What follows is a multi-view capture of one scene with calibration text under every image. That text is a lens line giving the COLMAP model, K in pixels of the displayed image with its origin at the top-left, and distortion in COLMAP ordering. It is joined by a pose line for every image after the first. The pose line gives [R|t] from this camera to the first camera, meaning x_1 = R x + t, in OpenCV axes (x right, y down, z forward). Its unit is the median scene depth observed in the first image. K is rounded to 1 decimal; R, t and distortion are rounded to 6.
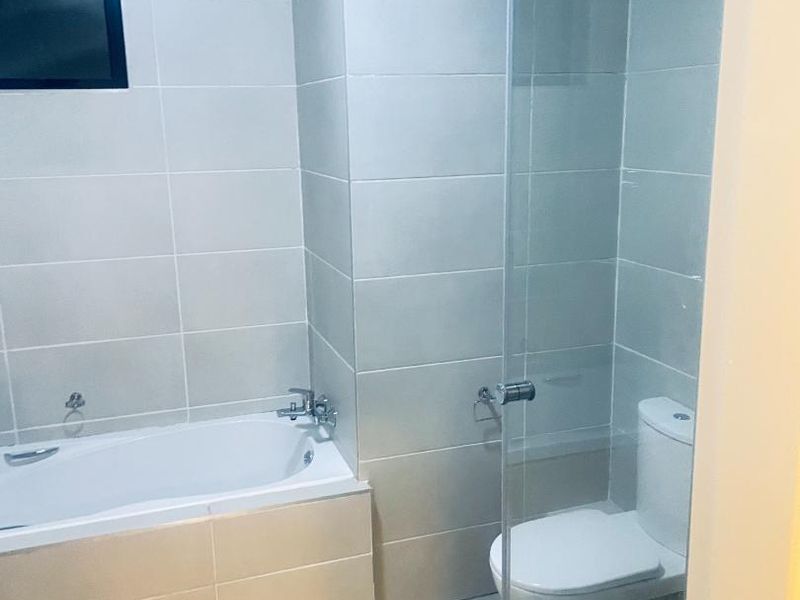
lens RADIAL K [[803.4, 0, 395.3], [0, 803.4, 298.1], [0, 0, 1]] dist [0.007419, 0.000000]
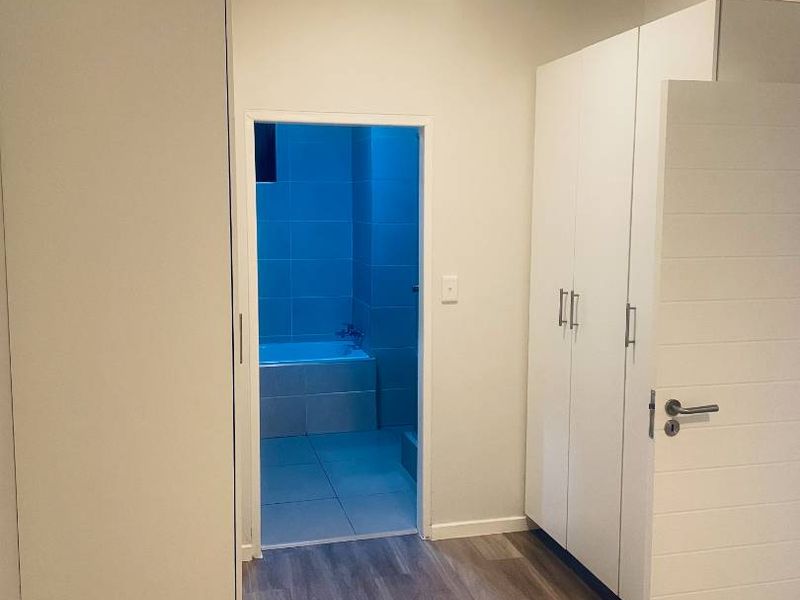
lens RADIAL K [[803.4, 0, 399.6], [0, 803.4, 299.9], [0, 0, 1]] dist [0.007419, 0.000000]
pose [[0.997289, 0.038154, -0.062912, 0.149140], [-0.043732, 0.994998, -0.089812, 0.234169], [0.059171, 0.092320, 0.993970, -1.089333]]
